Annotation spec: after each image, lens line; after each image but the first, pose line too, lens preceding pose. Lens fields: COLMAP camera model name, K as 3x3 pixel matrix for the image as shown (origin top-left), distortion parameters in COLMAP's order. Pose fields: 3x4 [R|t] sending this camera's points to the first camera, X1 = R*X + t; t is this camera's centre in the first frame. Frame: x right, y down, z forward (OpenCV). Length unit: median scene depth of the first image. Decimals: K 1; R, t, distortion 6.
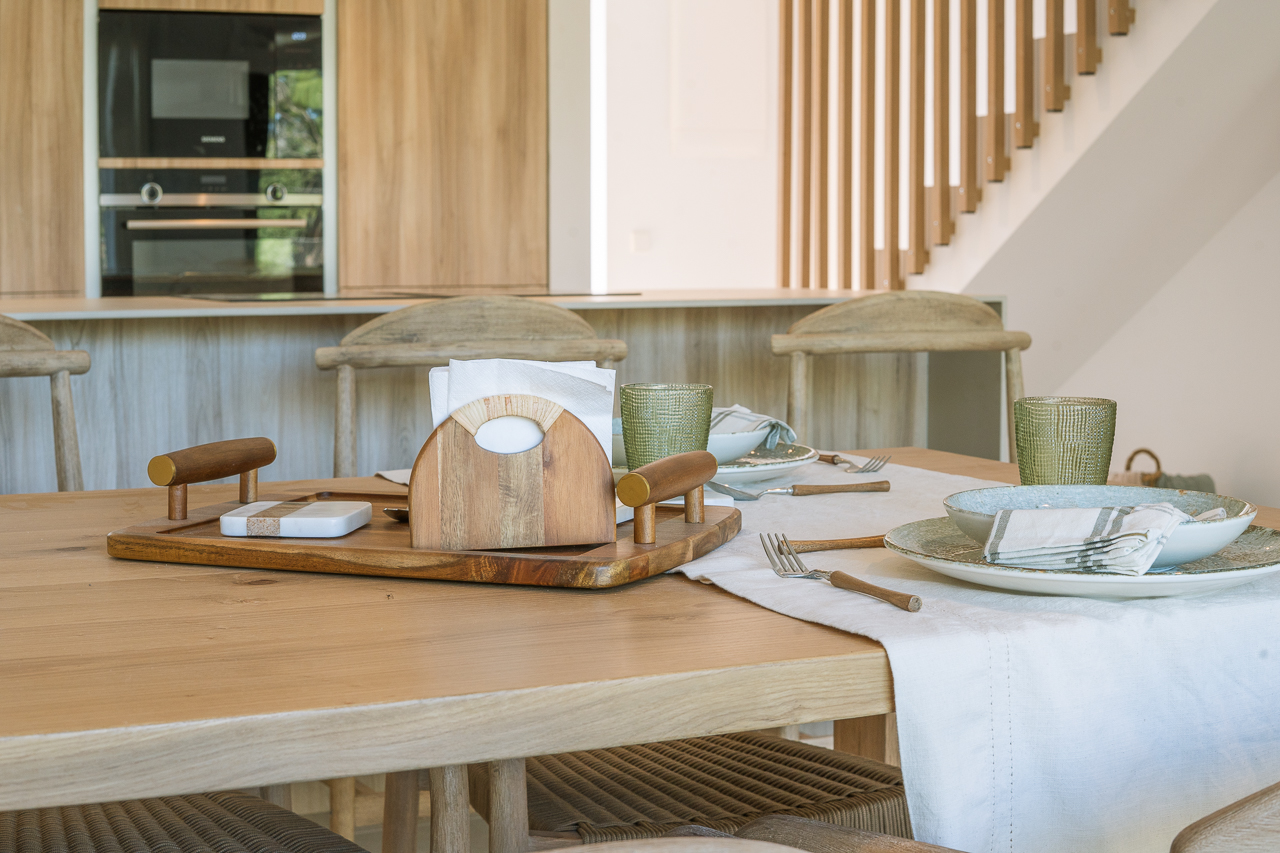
lens RADIAL K [[1957.6, 0, 640.0], [0, 1957.6, 426.5], [0, 0, 1]] dist [-0.212816, -0.027486]
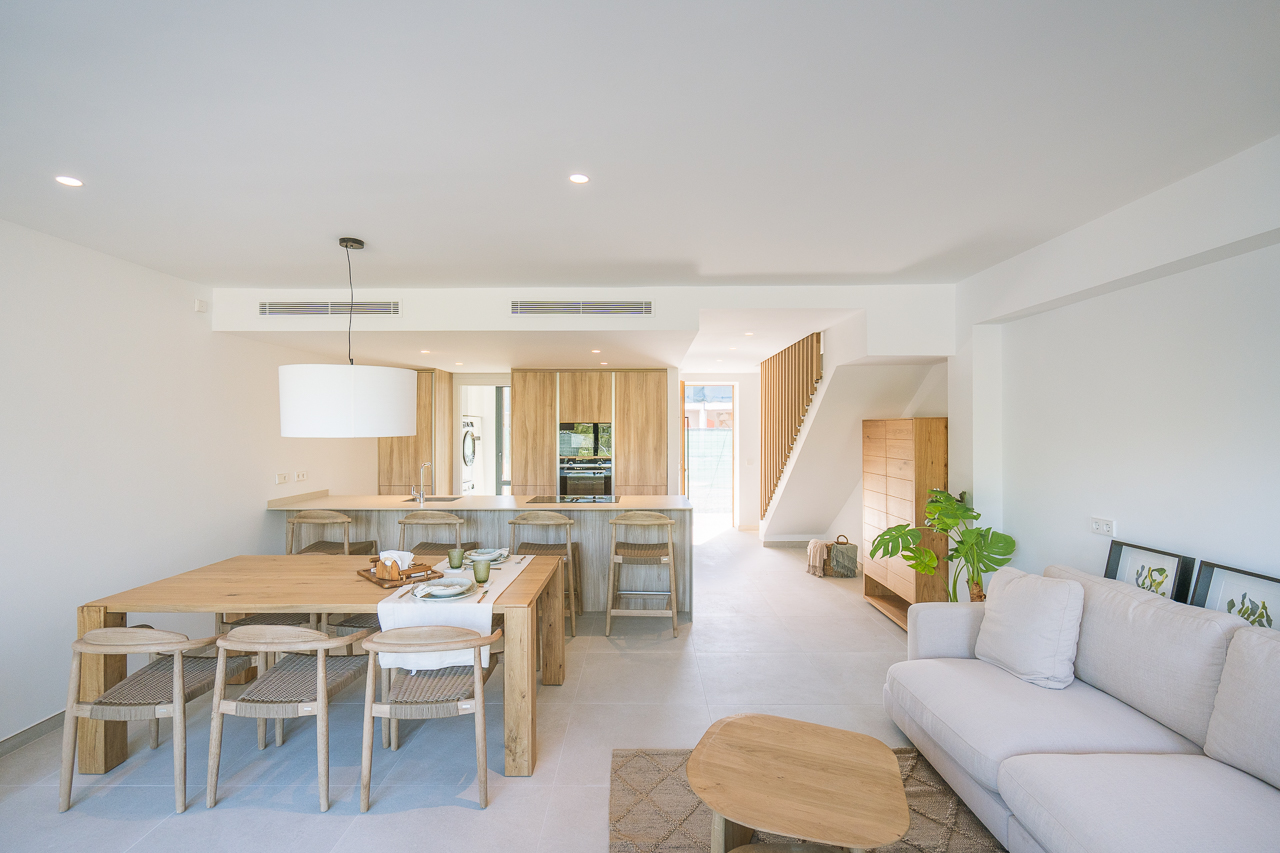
lens RADIAL K [[577.3, 0, 640.0], [0, 577.3, 426.5], [0, 0, 1]] dist [0.001177, 0.000392]
pose [[0.902480, -0.001628, -0.430729, 0.631026], [-0.039787, 0.995403, -0.087125, -0.130189], [0.428891, 0.095766, 0.898266, -0.198105]]
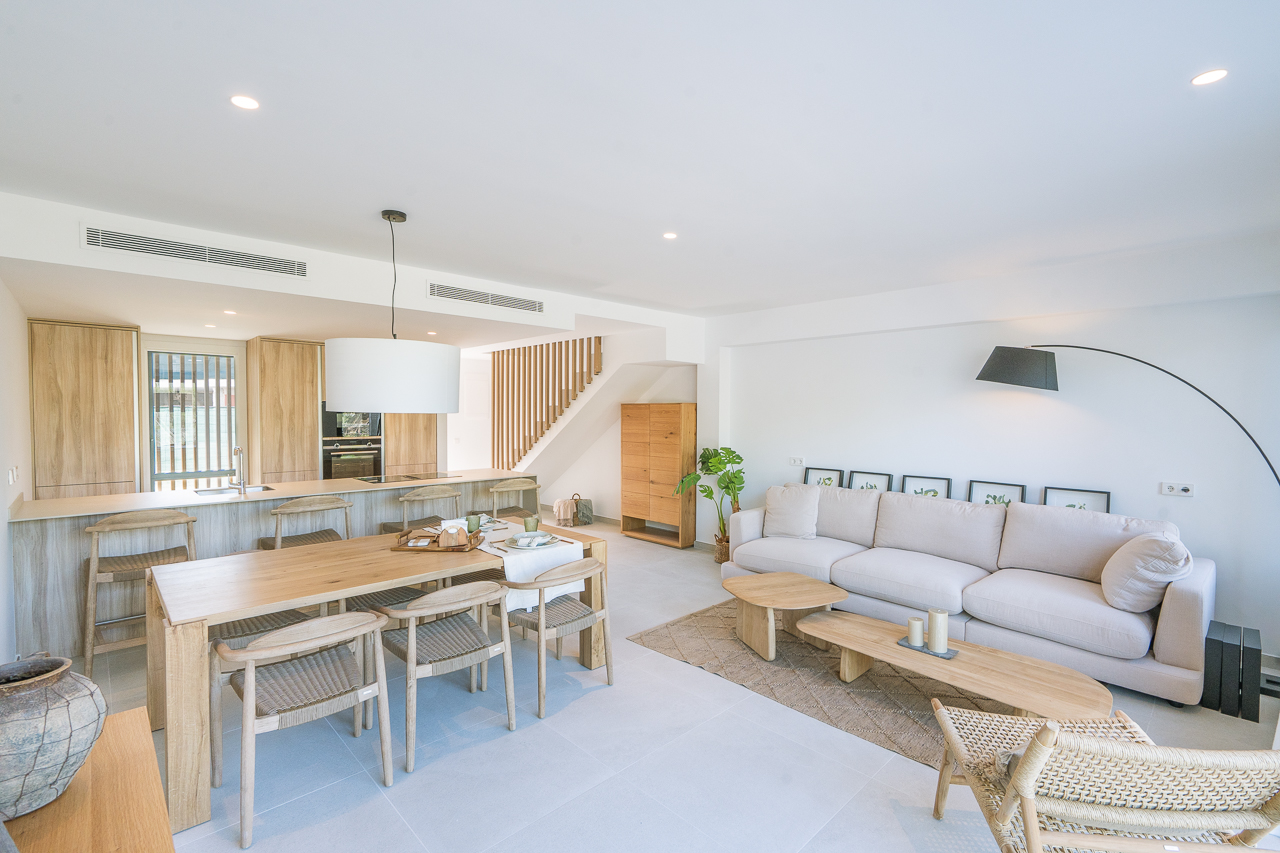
lens RADIAL K [[569.7, 0, 640.0], [0, 569.7, 426.5], [0, 0, 1]] dist [0.001182, 0.000179]
pose [[0.948076, -0.001995, 0.318037, -0.031349], [0.023545, 0.997677, -0.063929, -0.091509], [-0.317170, 0.068098, 0.945921, -0.508860]]
